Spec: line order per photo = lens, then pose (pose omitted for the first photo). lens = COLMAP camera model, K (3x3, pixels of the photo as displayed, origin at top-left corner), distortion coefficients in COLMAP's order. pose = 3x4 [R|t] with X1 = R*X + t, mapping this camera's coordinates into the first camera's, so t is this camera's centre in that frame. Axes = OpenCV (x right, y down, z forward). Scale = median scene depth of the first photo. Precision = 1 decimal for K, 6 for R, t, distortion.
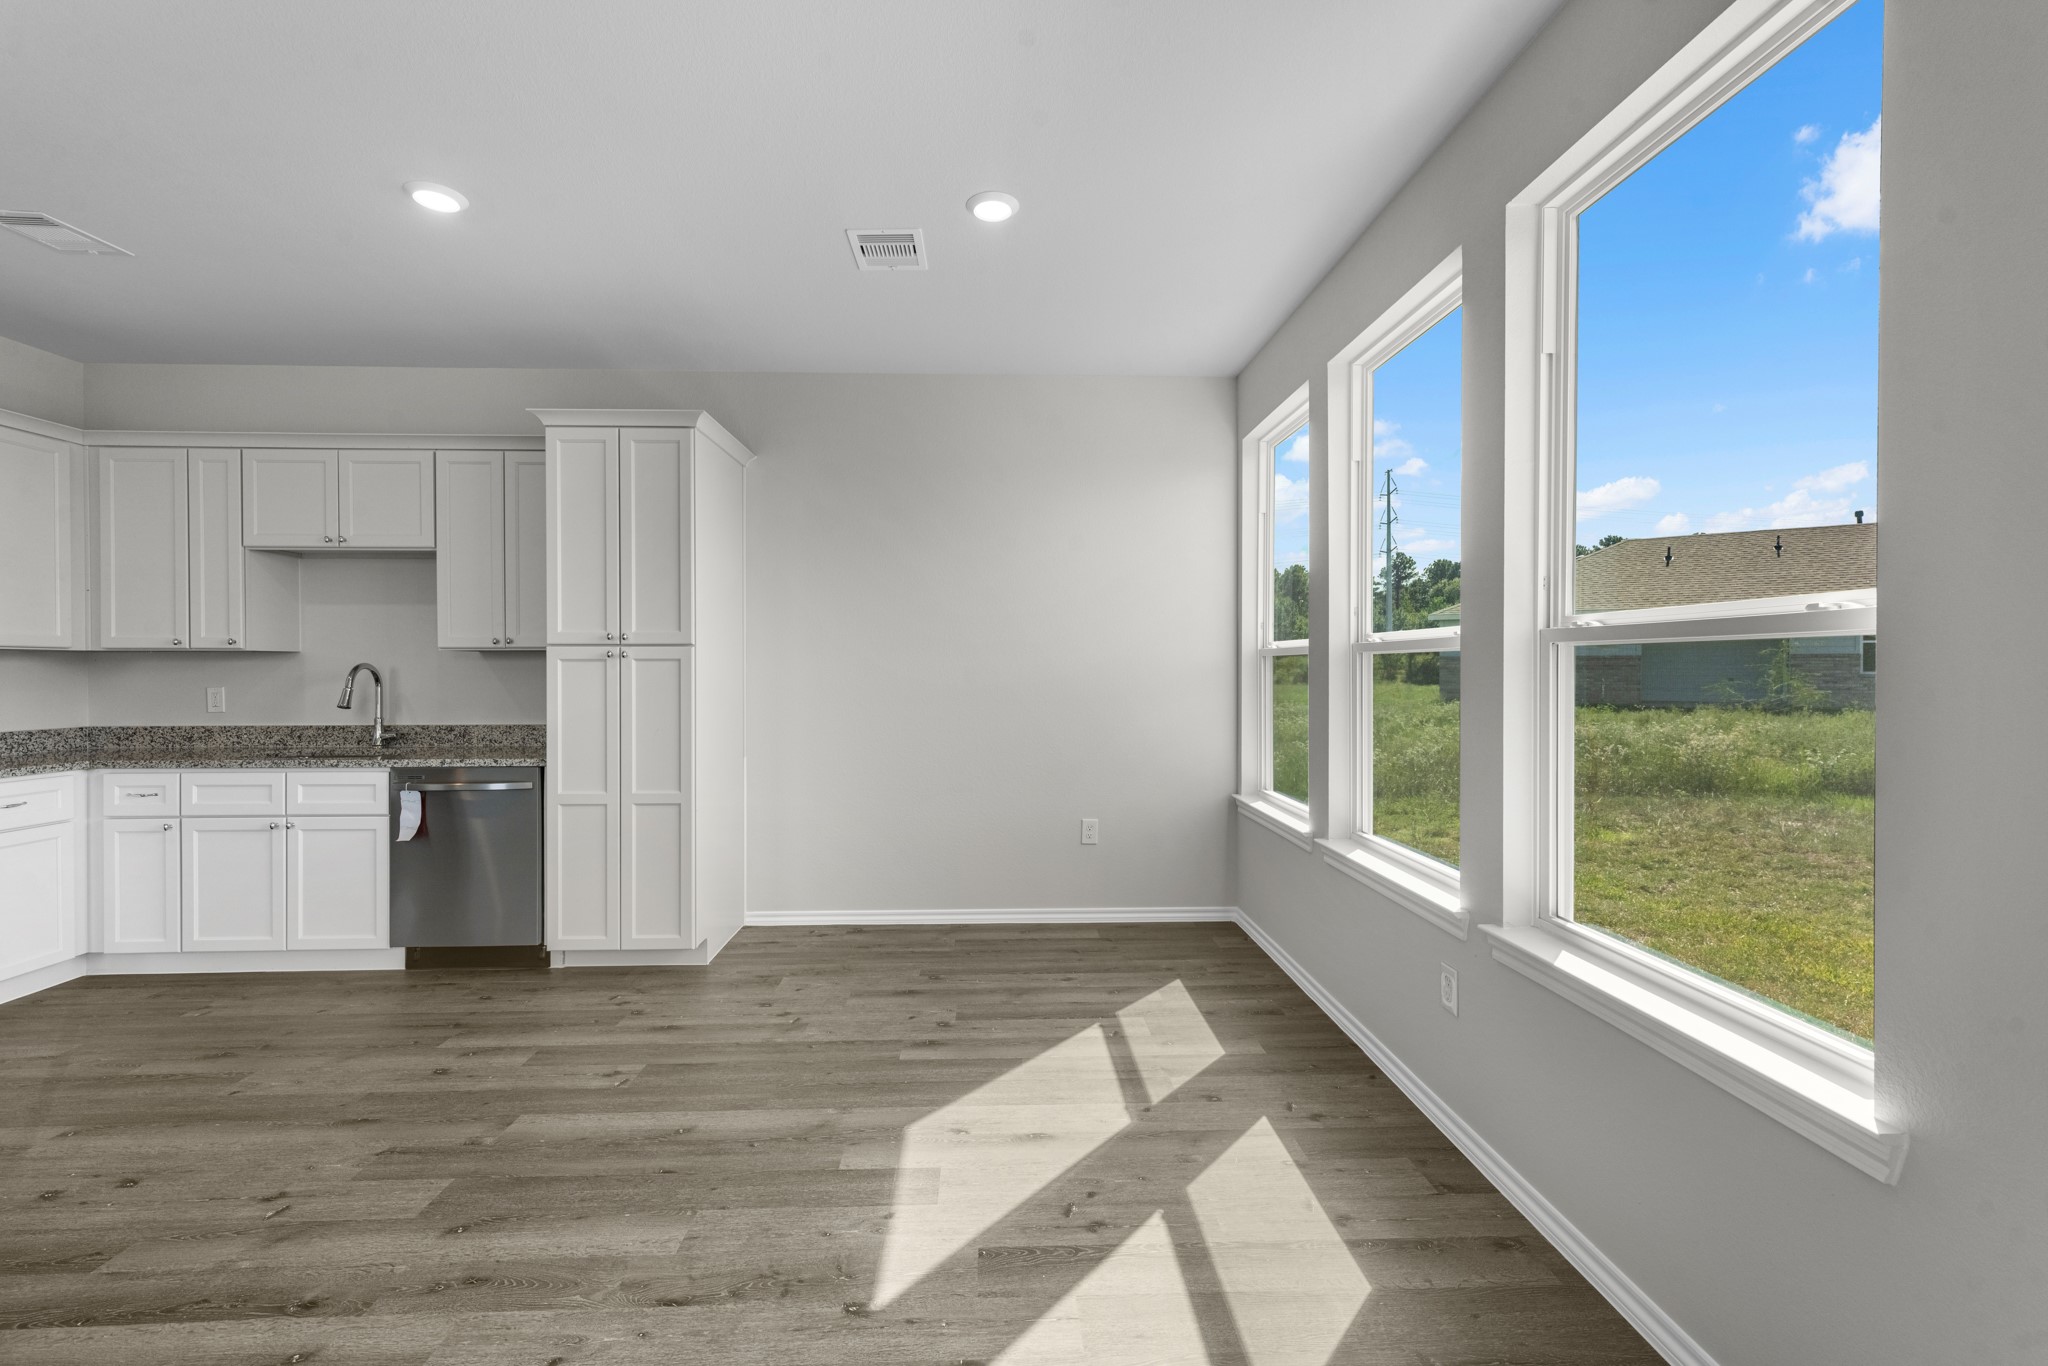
lens RADIAL K [[839.0, 0, 1007.1], [0, 839.0, 675.8], [0, 0, 1]] dist [0.005904, -0.000032]
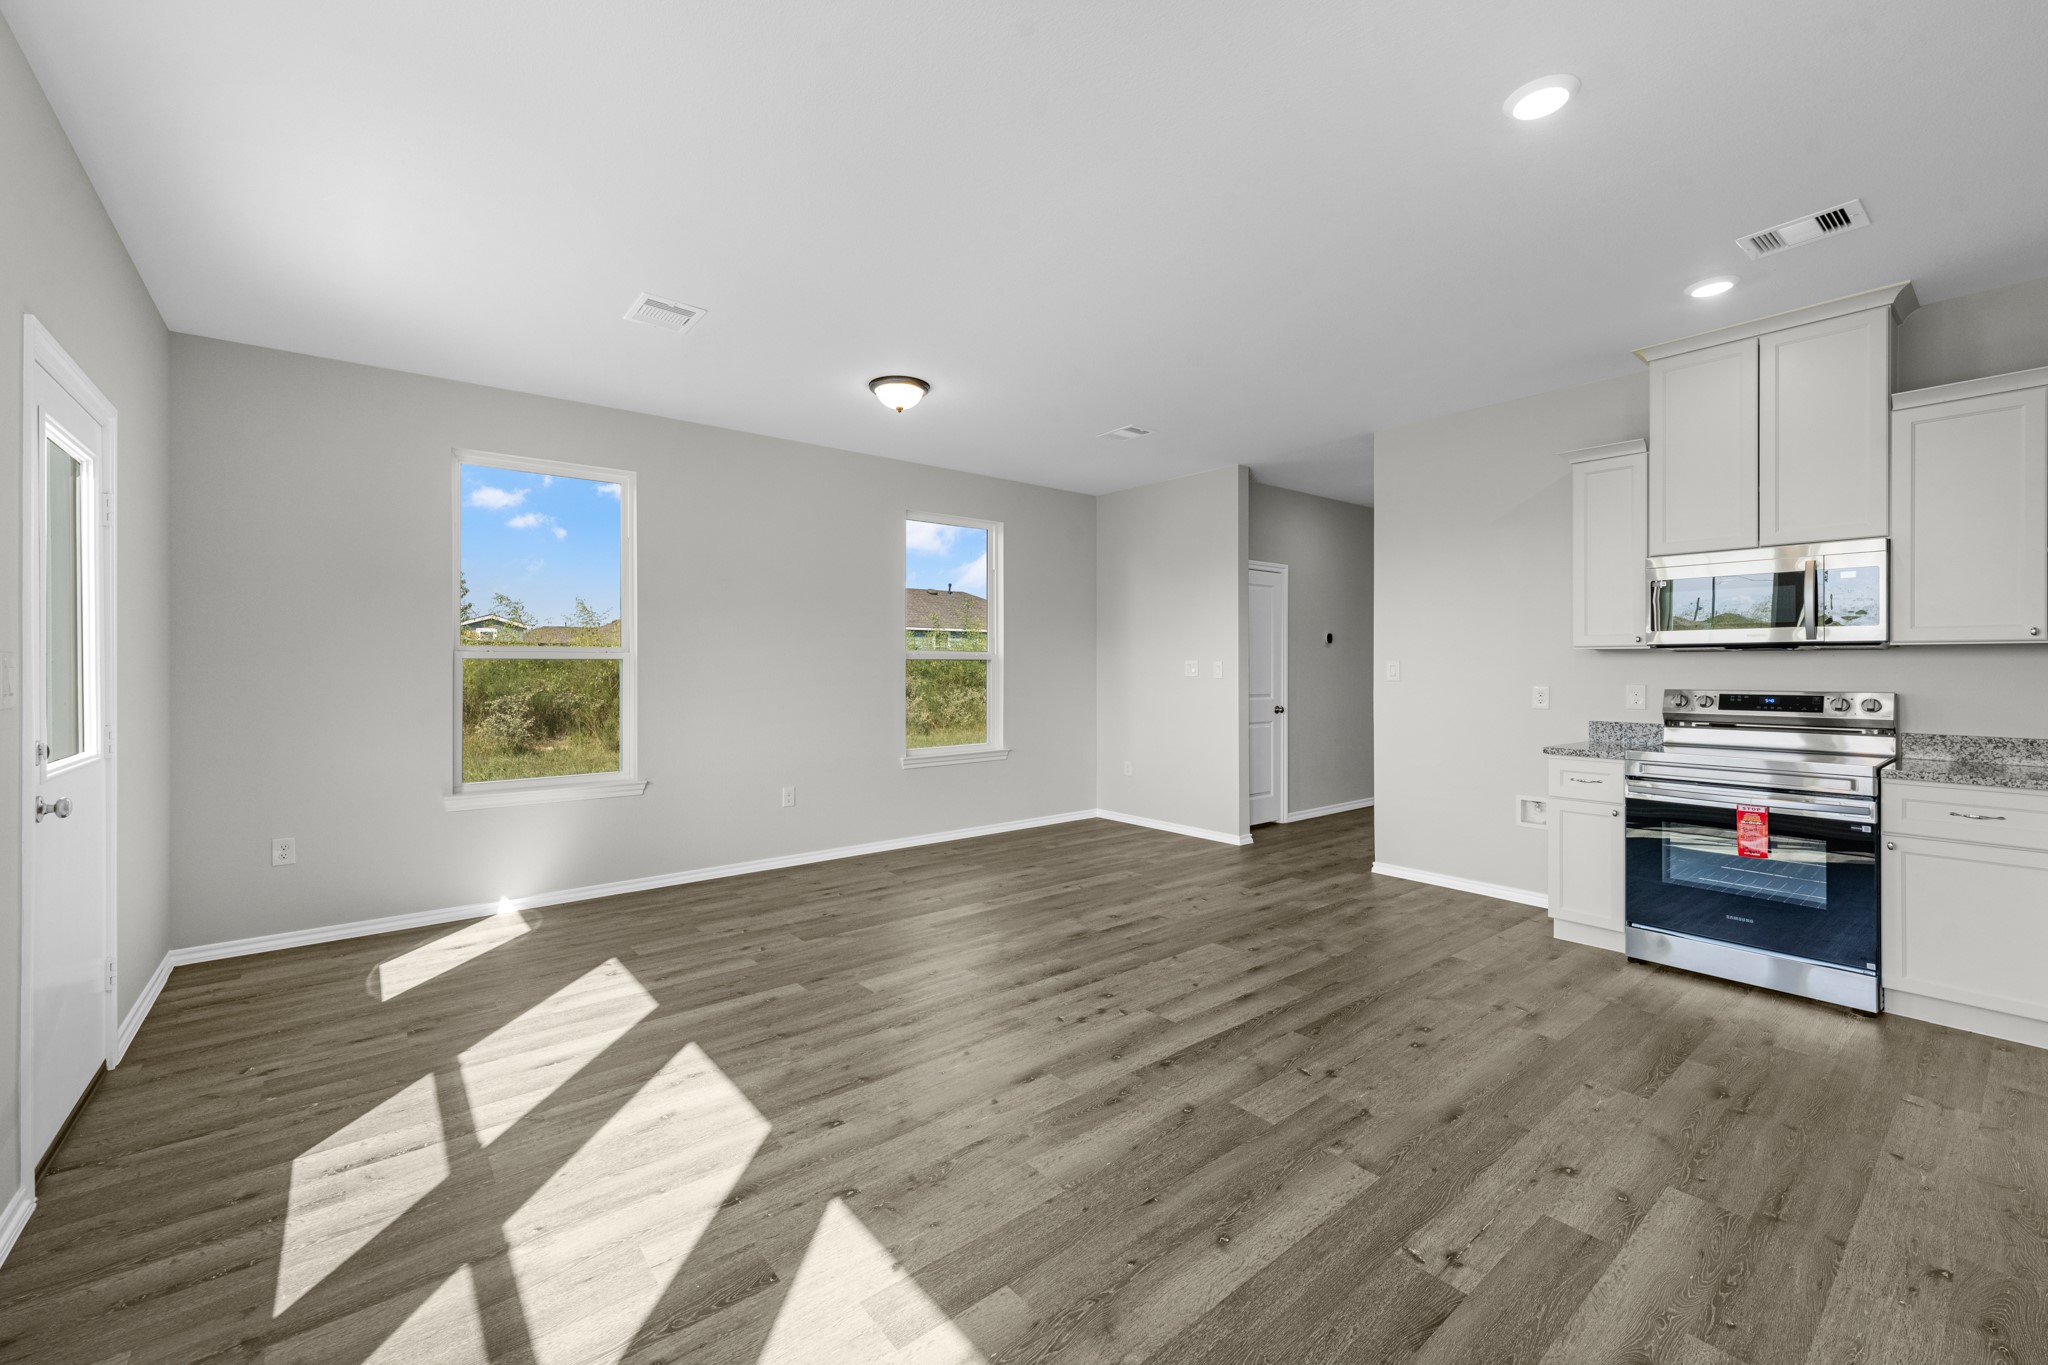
lens RADIAL K [[840.3, 0, 1019.4], [0, 840.3, 662.3], [0, 0, 1]] dist [0.003035, 0.000327]
pose [[-0.794920, -0.000981, -0.606713, 0.171578], [-0.004302, 0.999983, 0.004019, -0.010088], [0.606699, 0.005805, -0.794911, 1.003189]]
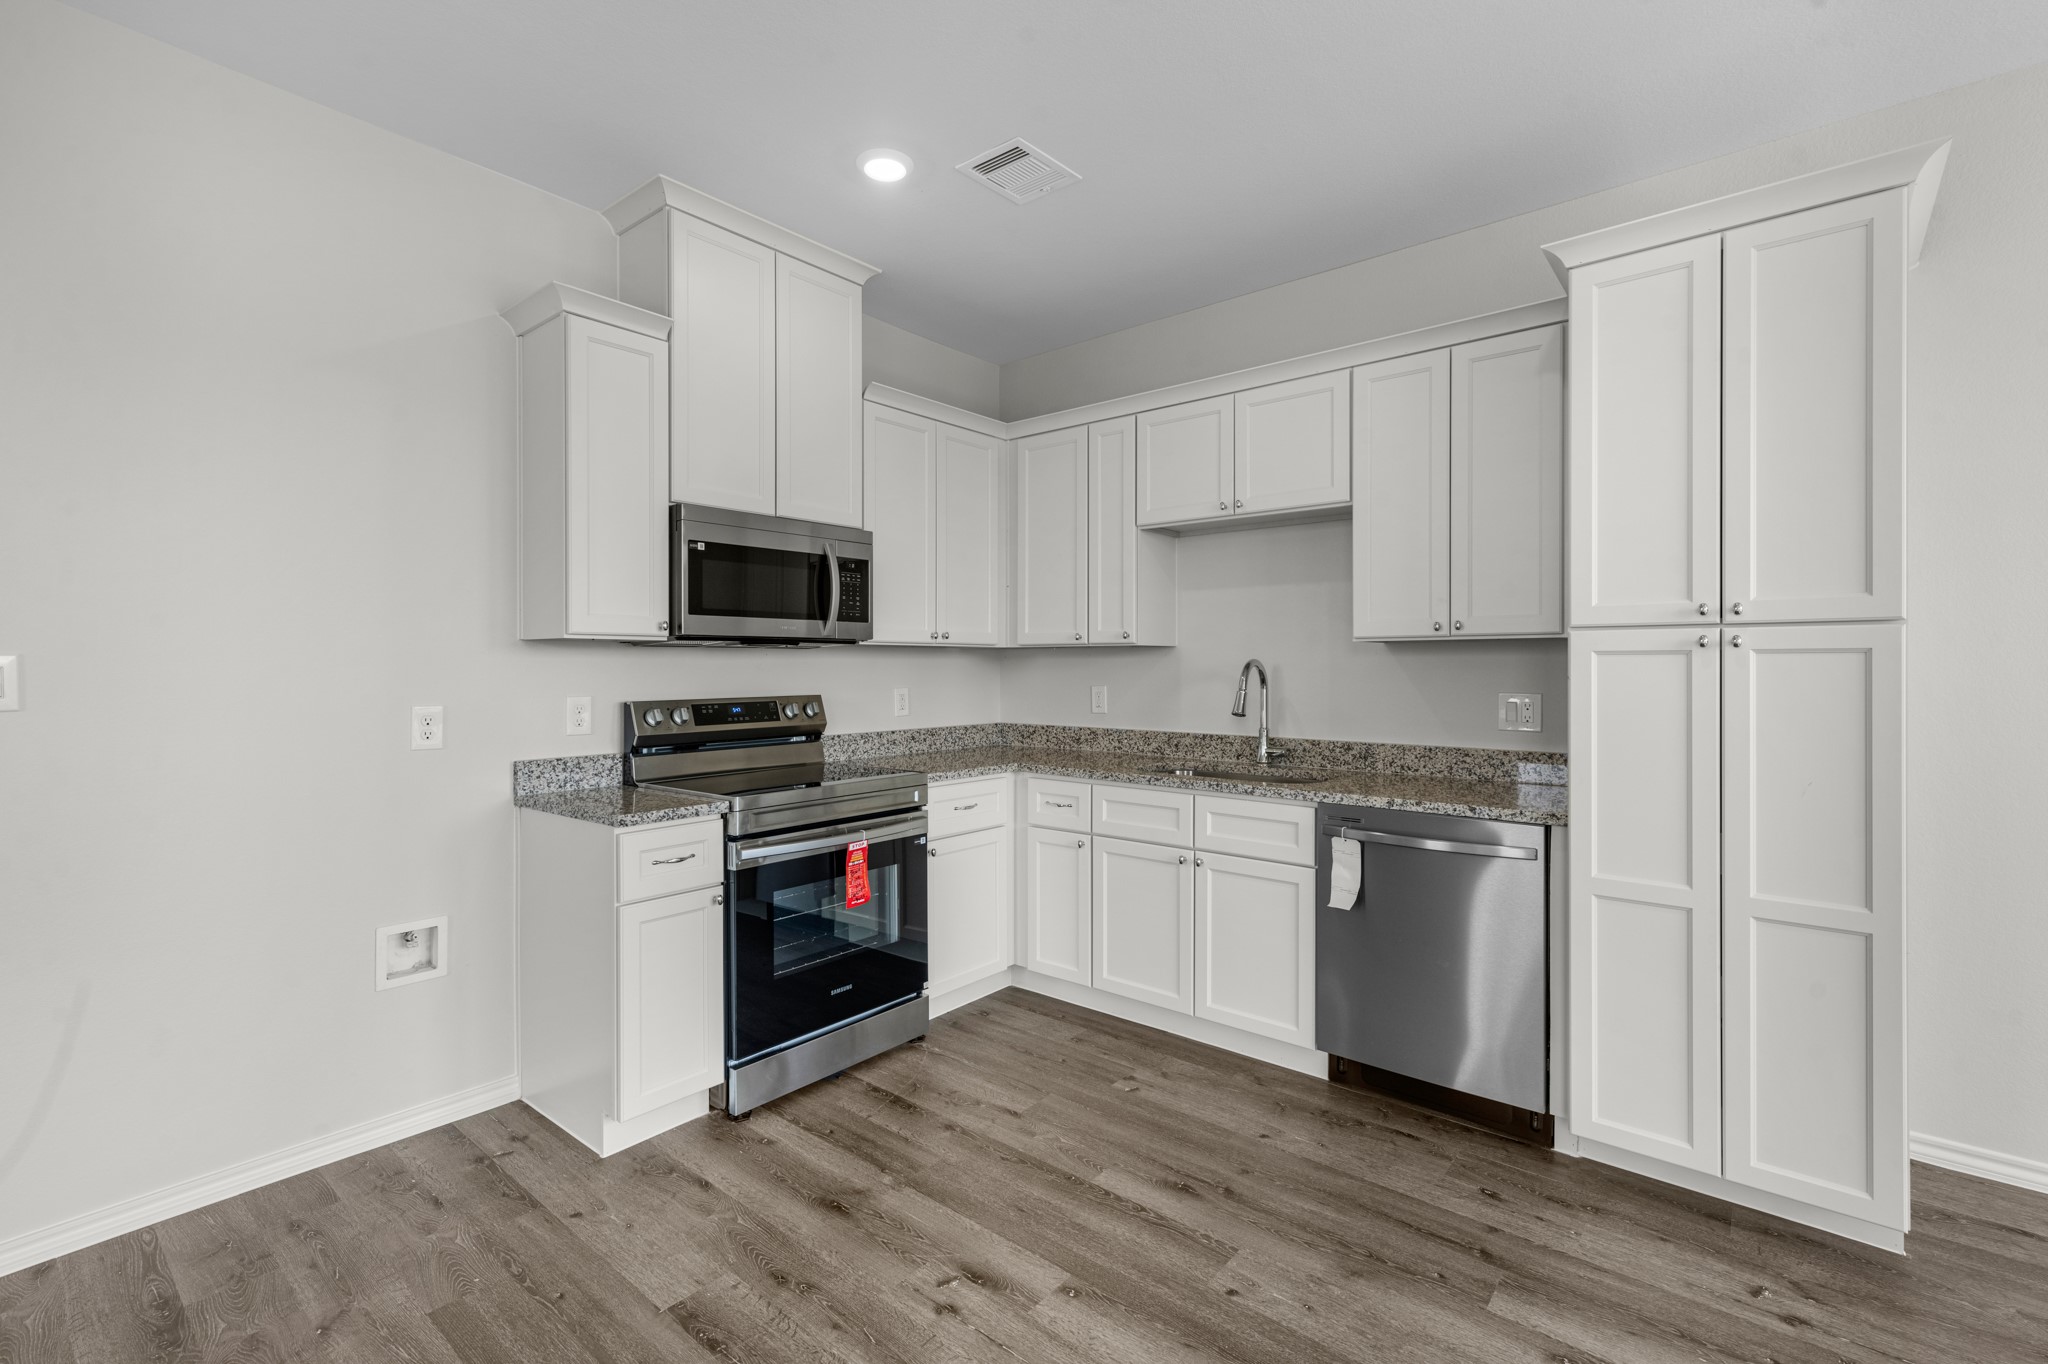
lens RADIAL K [[900.2, 0, 1024.5], [0, 900.2, 665.2], [0, 0, 1]] dist [0.006032, -0.000026]
pose [[0.744407, 0.000895, -0.667725, -0.402281], [-0.006692, 0.999959, -0.006120, -0.003246], [0.667692, 0.009024, 0.744383, 0.249462]]
